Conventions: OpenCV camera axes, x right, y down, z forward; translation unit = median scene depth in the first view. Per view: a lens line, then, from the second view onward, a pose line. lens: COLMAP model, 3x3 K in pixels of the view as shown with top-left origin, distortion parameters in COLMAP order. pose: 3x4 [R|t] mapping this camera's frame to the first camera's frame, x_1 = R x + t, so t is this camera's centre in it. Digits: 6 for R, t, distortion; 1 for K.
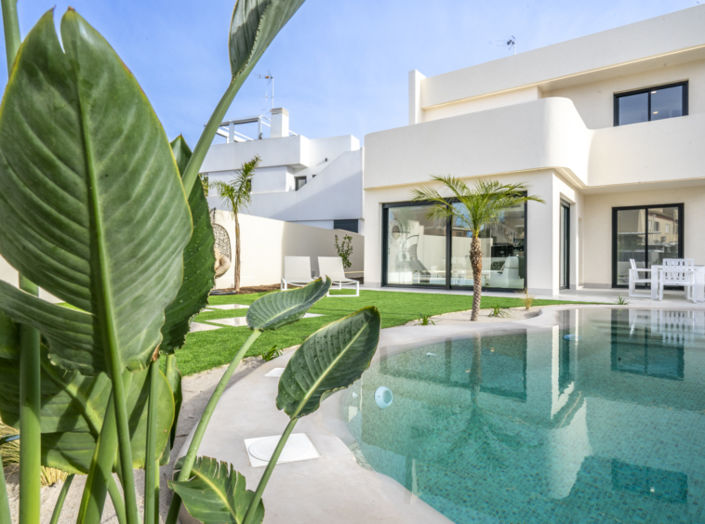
lens RADIAL K [[446.8, 0, 352.1], [0, 446.8, 261.2], [0, 0, 1]] dist [0.002300, 0.000818]
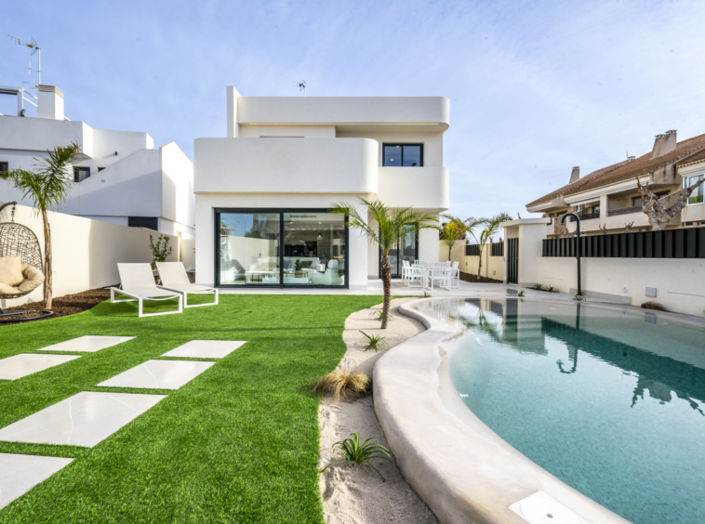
lens RADIAL K [[342.7, 0, 352.1], [0, 342.7, 263.3], [0, 0, 1]] dist [0.000761, 0.000102]
pose [[0.813524, -0.019097, 0.581218, -0.114170], [-0.001910, 0.999368, 0.035509, -0.024411], [-0.581529, -0.029998, 0.812973, 0.129838]]
